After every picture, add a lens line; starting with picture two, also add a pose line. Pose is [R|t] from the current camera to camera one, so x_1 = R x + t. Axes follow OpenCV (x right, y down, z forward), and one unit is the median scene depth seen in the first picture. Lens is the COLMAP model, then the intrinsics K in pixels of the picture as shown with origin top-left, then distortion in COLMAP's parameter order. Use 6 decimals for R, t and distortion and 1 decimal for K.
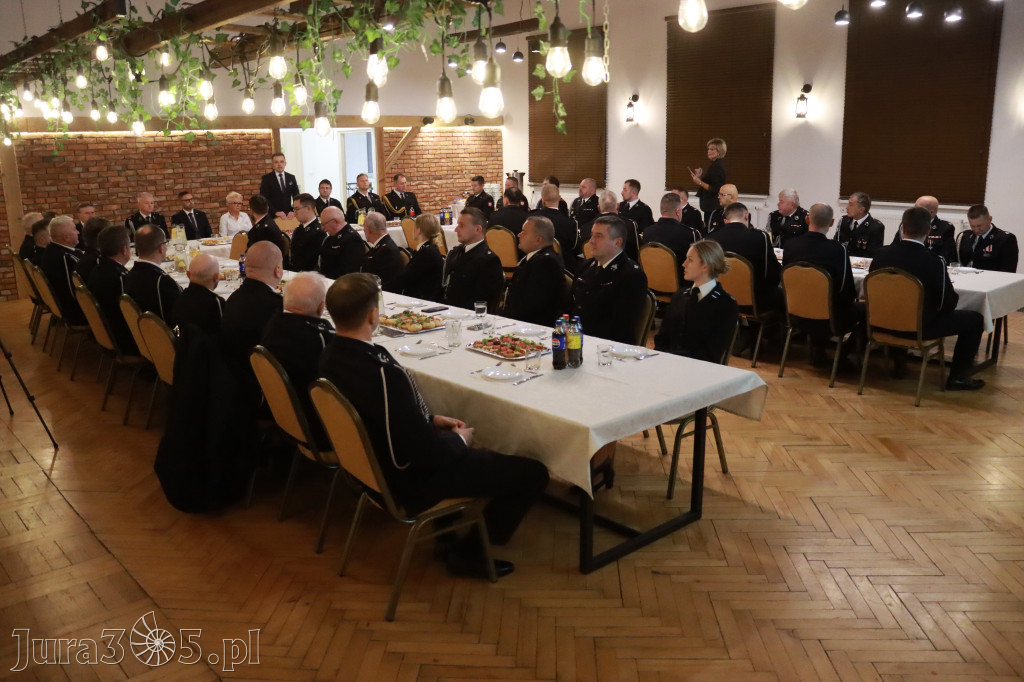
lens RADIAL K [[841.1, 0, 512.6], [0, 841.1, 348.2], [0, 0, 1]] dist [-0.184804, 0.152681]
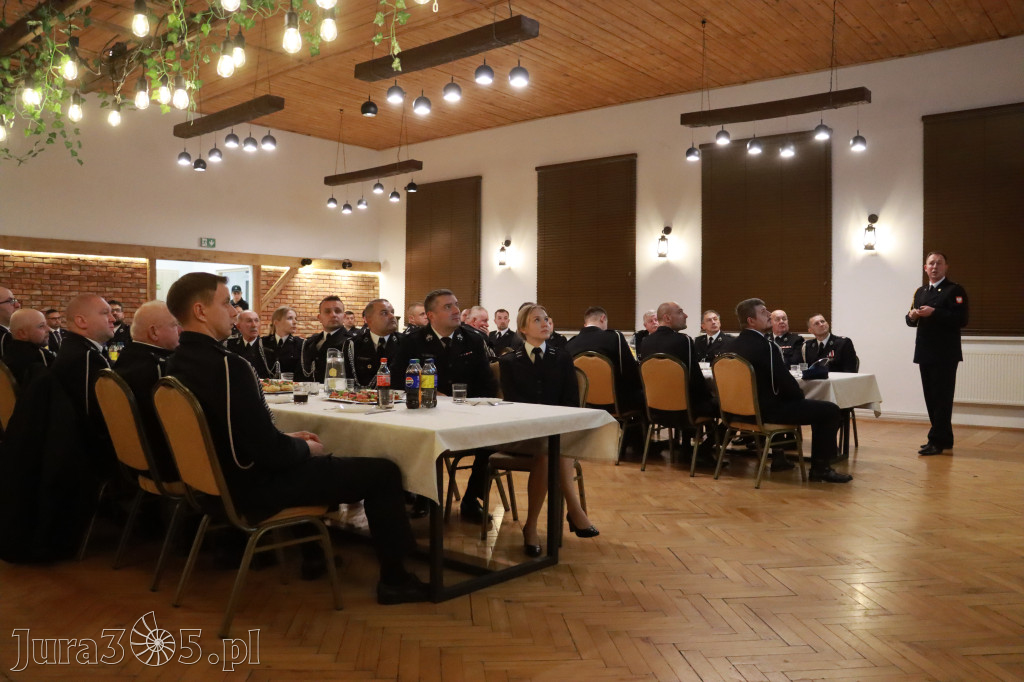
lens RADIAL K [[841.6, 0, 508.9], [0, 841.6, 354.0], [0, 0, 1]] dist [-0.187634, 0.157769]
pose [[0.990680, 0.018997, 0.134876, 0.012090], [0.009051, 0.978855, -0.204357, 0.060940], [-0.135906, 0.203673, 0.969560, 0.000062]]
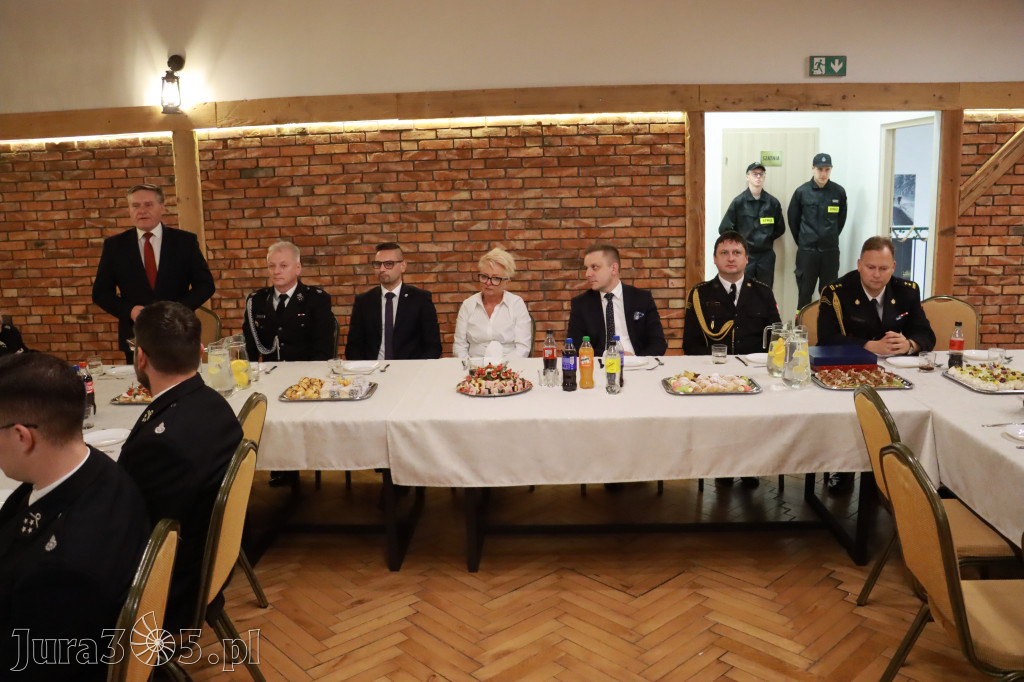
lens RADIAL K [[841.6, 0, 508.9], [0, 841.6, 354.0], [0, 0, 1]] dist [-0.187634, 0.157769]
pose [[0.710880, 0.137884, -0.689665, -0.023096], [-0.148953, 0.987866, 0.043969, -0.154686], [0.687359, 0.071471, 0.722793, 0.681768]]
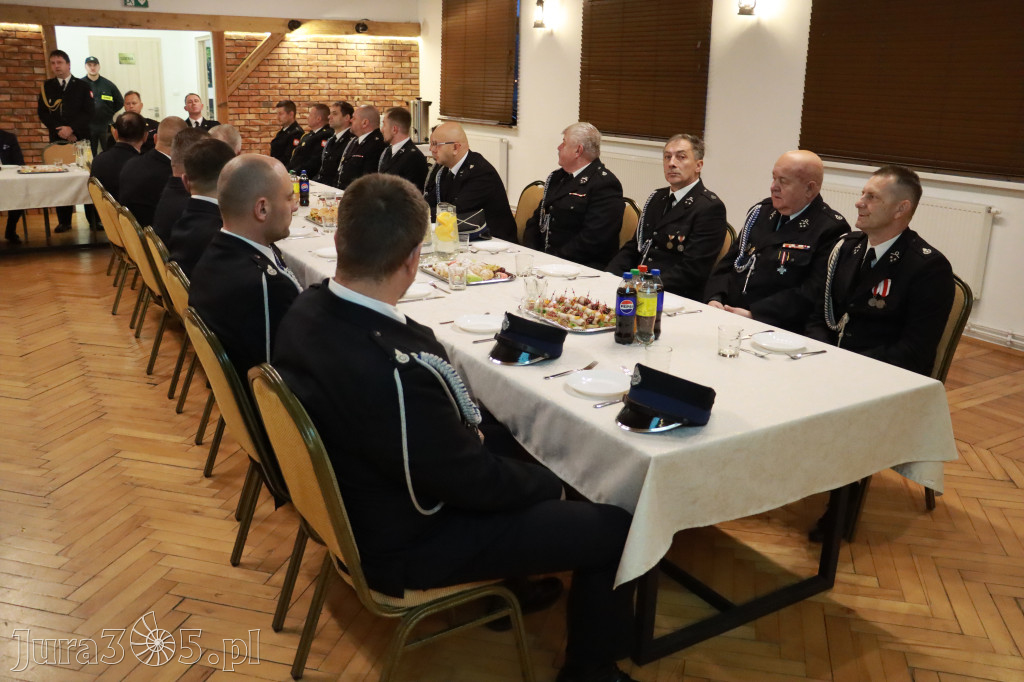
lens RADIAL K [[888.2, 0, 510.5], [0, 888.2, 350.7], [0, 0, 1]] dist [-0.173216, 0.185269]
pose [[0.981795, 0.090240, -0.167137, 0.313473], [-0.080437, 0.994668, 0.064535, -0.068495], [0.172069, -0.049916, 0.983819, 0.347990]]
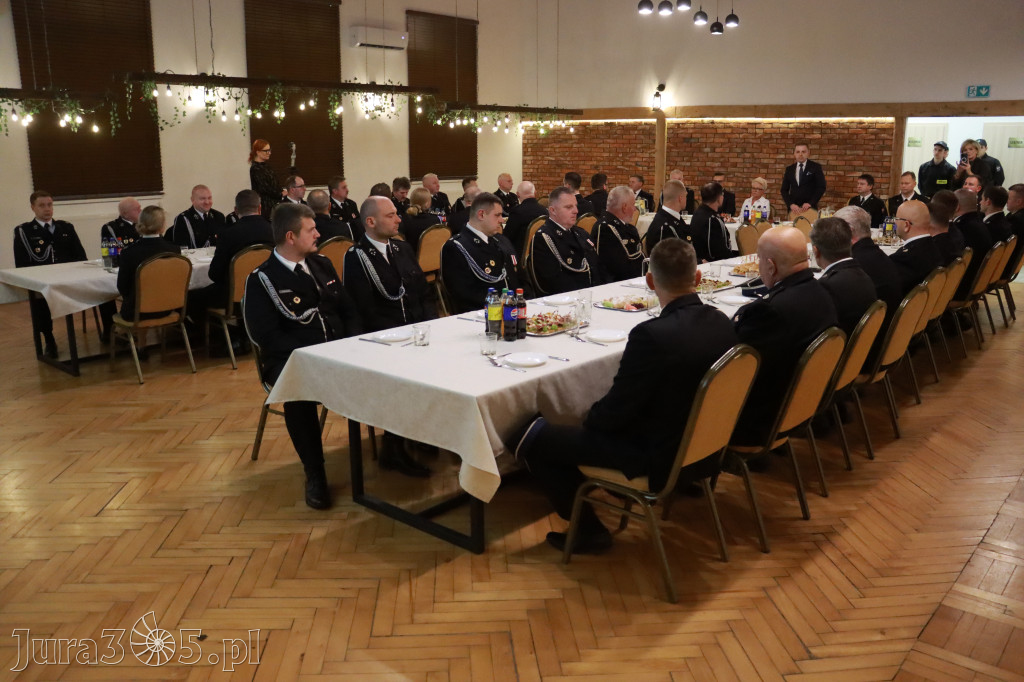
lens RADIAL K [[841.6, 0, 508.9], [0, 841.6, 354.0], [0, 0, 1]] dist [-0.187634, 0.157769]
pose [[0.119884, 0.248849, -0.961094, 0.652852], [-0.233028, 0.948084, 0.216413, -0.129519], [0.965052, 0.198017, 0.171649, 0.559519]]
